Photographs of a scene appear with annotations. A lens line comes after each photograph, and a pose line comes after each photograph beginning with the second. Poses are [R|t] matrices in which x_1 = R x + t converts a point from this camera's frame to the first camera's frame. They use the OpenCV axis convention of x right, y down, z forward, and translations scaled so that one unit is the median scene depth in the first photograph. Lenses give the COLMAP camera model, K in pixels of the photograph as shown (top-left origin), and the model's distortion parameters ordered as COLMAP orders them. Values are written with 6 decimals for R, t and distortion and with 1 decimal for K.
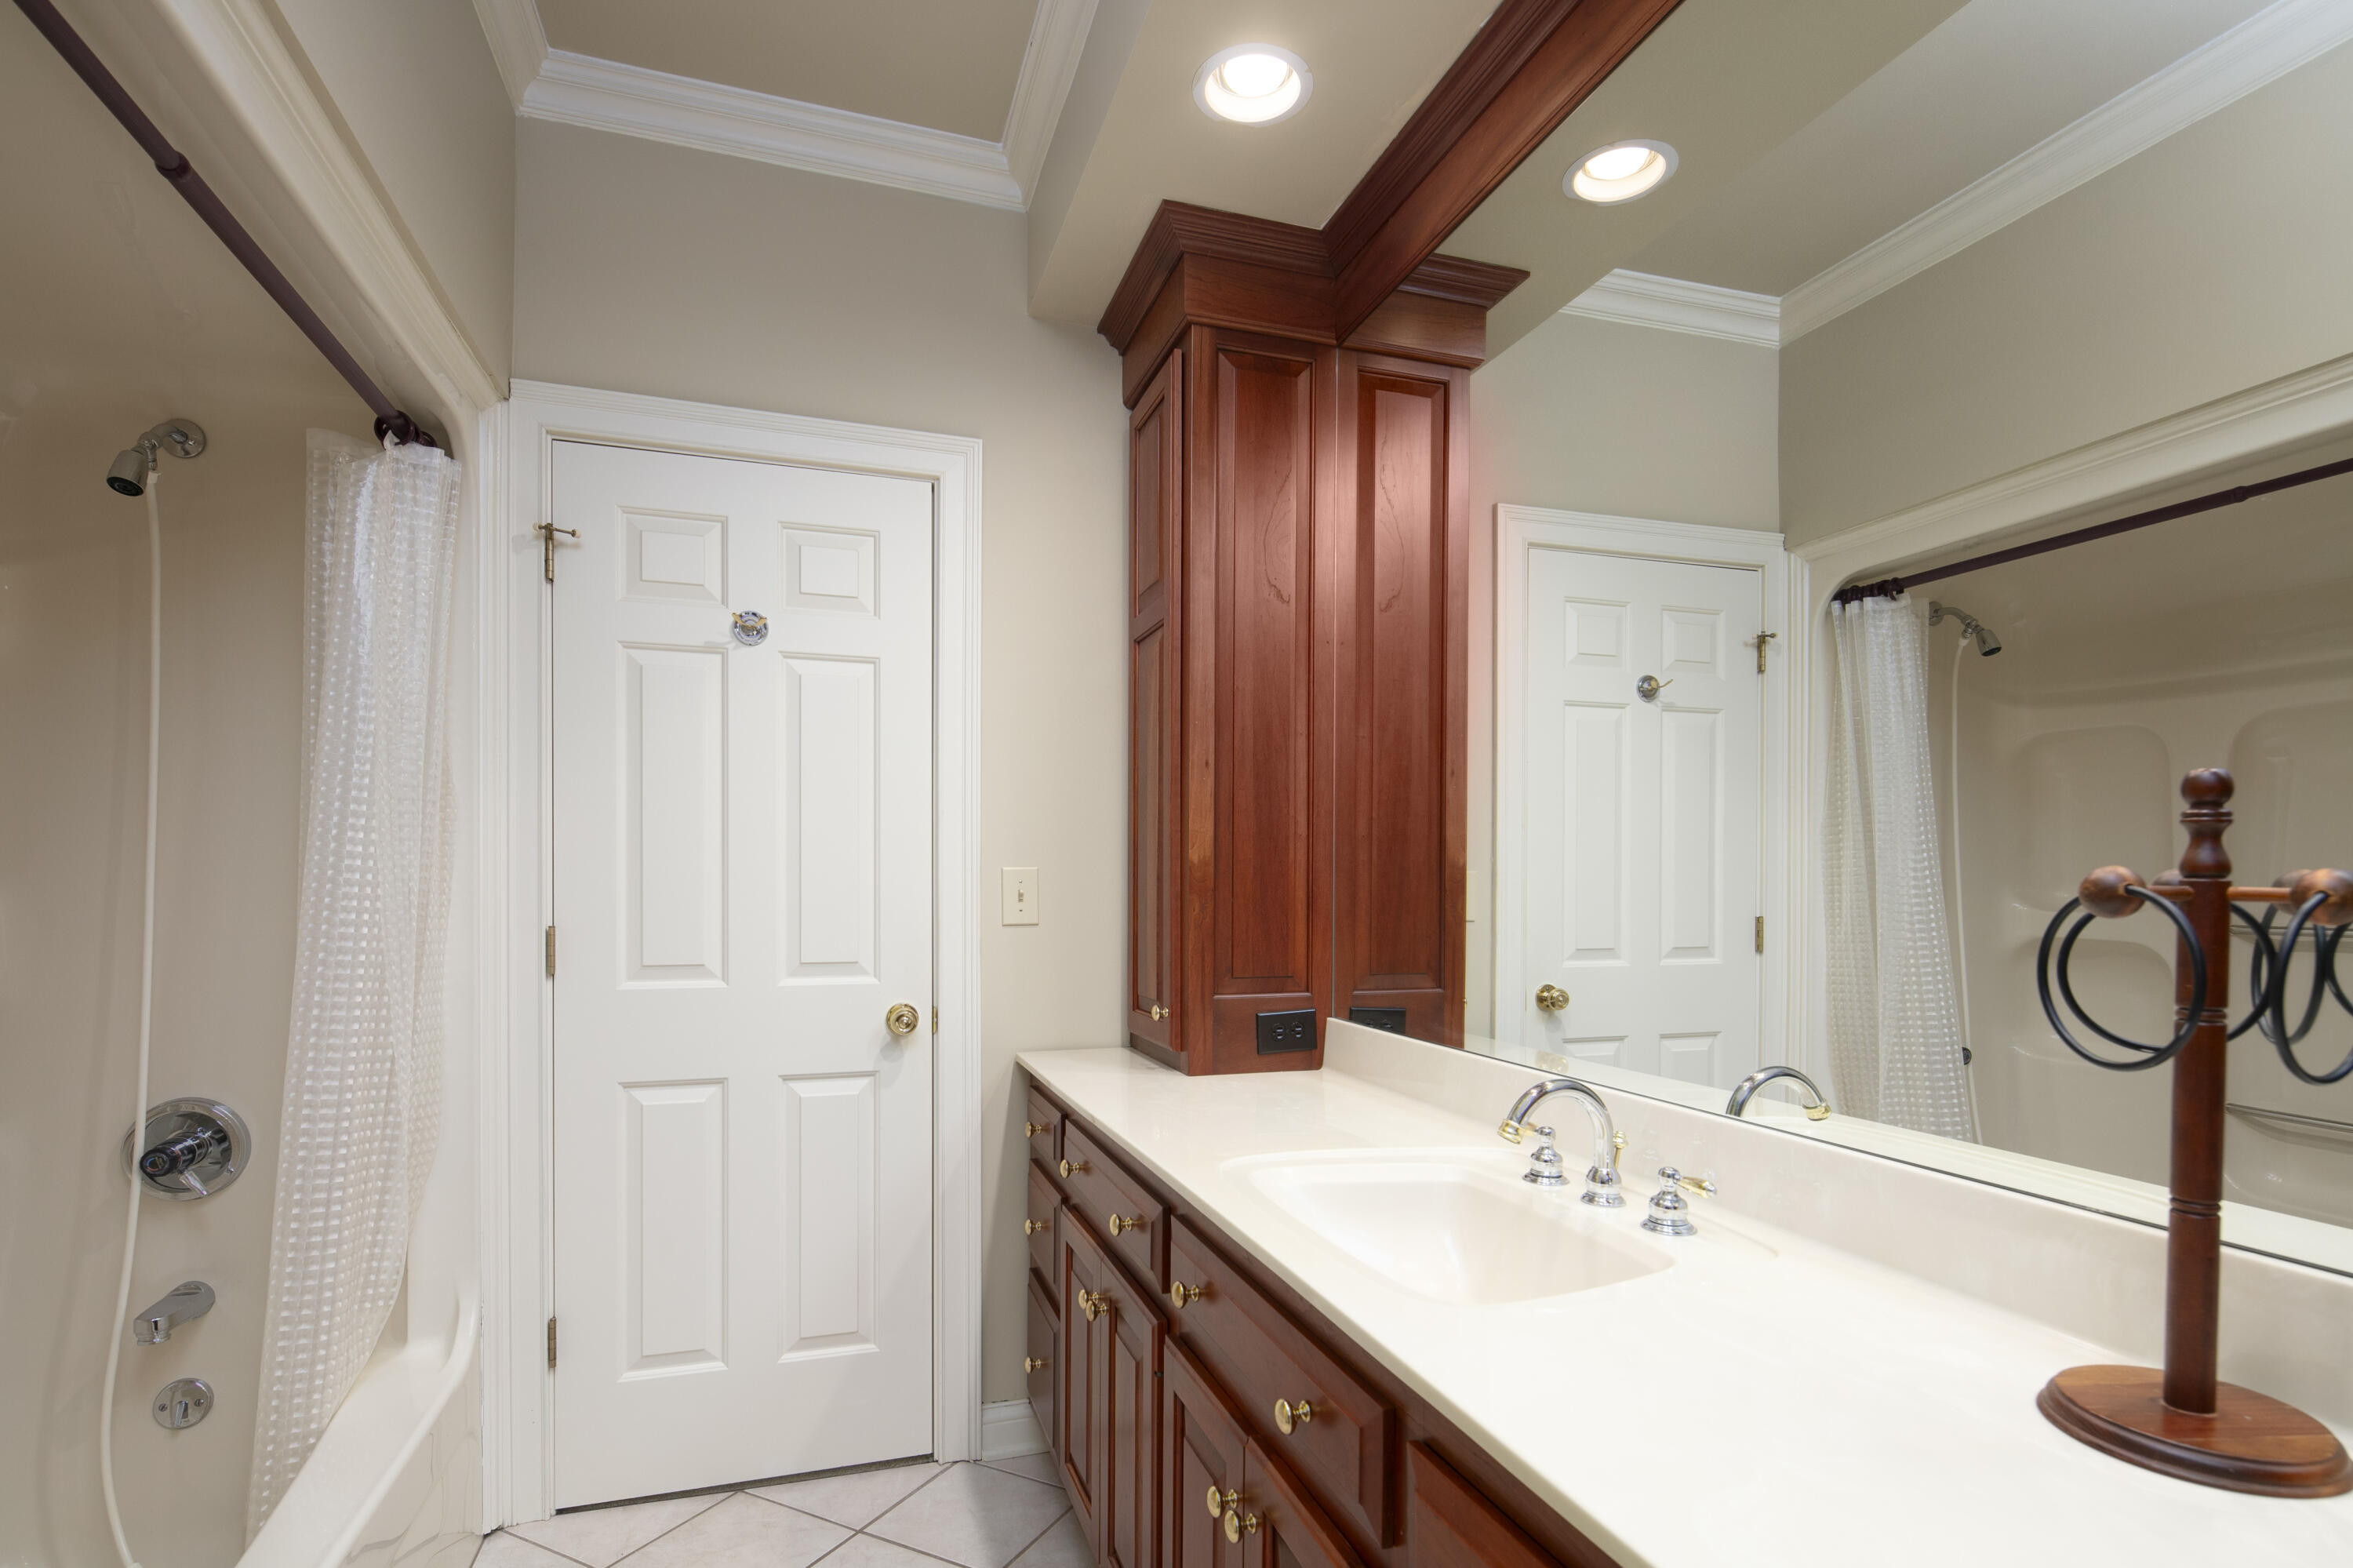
lens RADIAL K [[1178.2, 0, 1179.6], [0, 1178.2, 904.9], [0, 0, 1]] dist [0.001147, 0.000227]
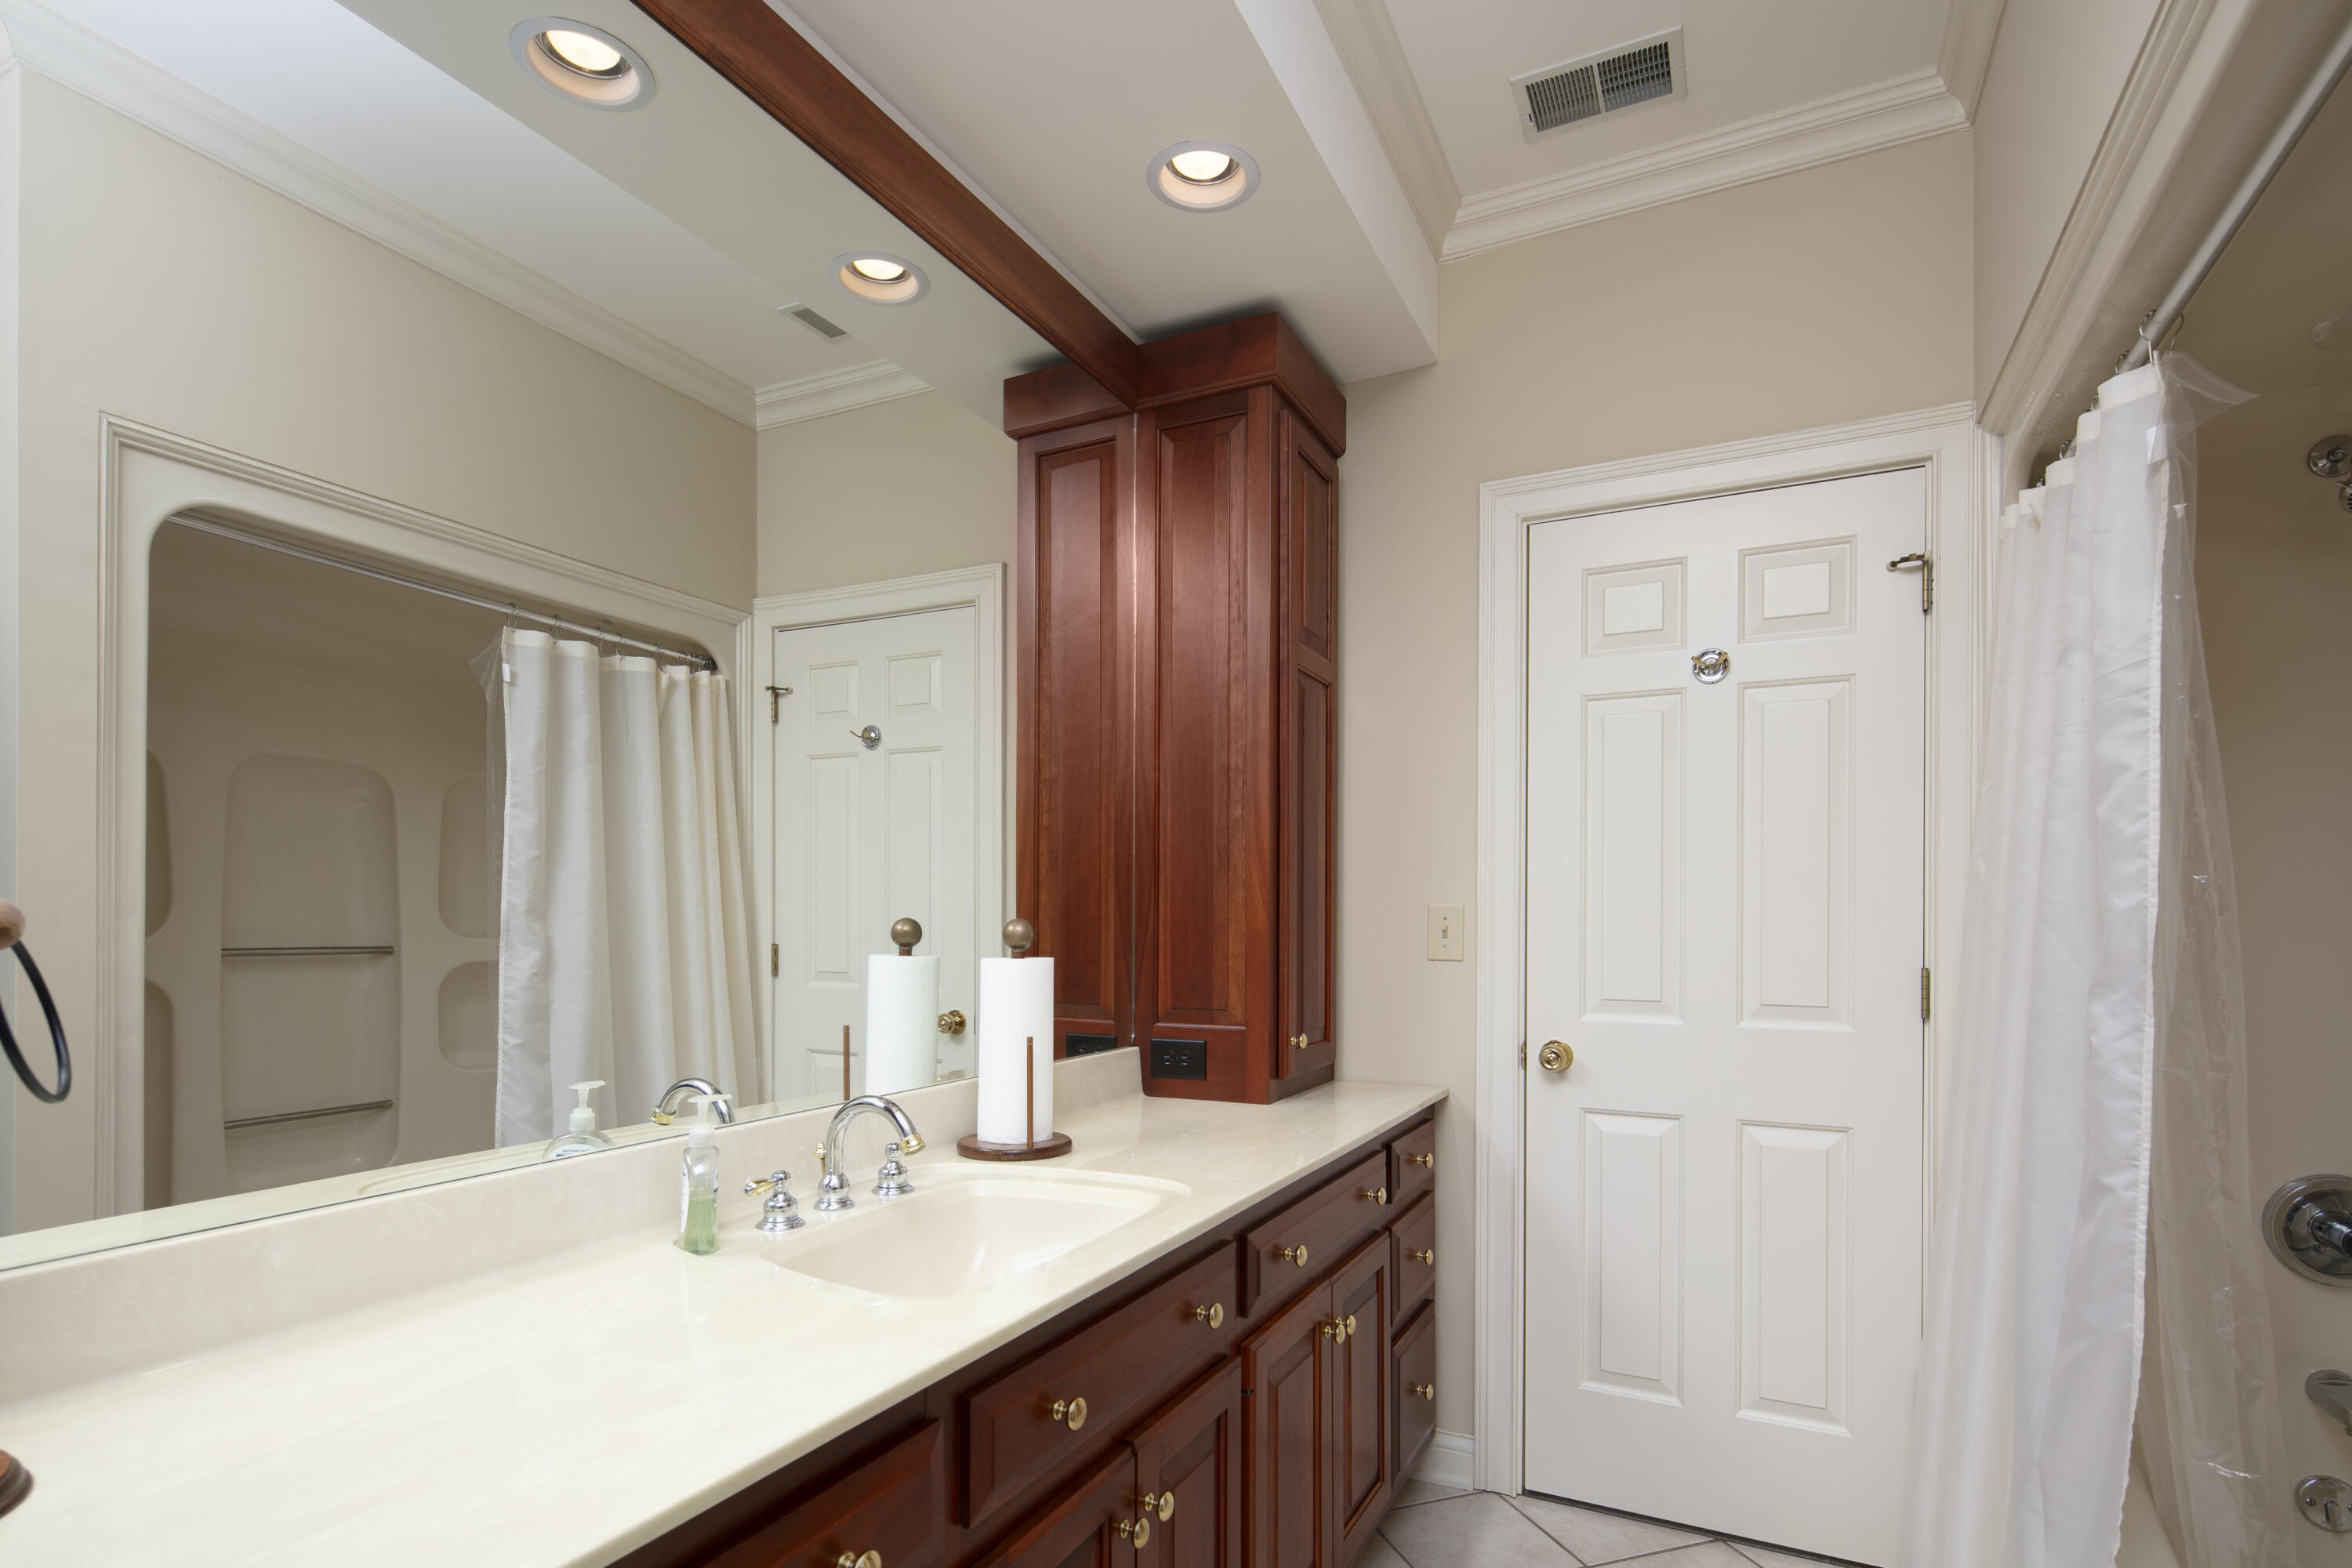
lens RADIAL K [[1149.3, 0, 1179.2], [0, 1149.3, 925.9], [0, 0, 1]] dist [0.001530, 0.000285]
pose [[0.710342, 0.003976, -0.703845, 0.812257], [-0.013947, 0.999867, -0.008427, -0.002413], [0.703718, 0.015803, 0.710303, 0.269641]]
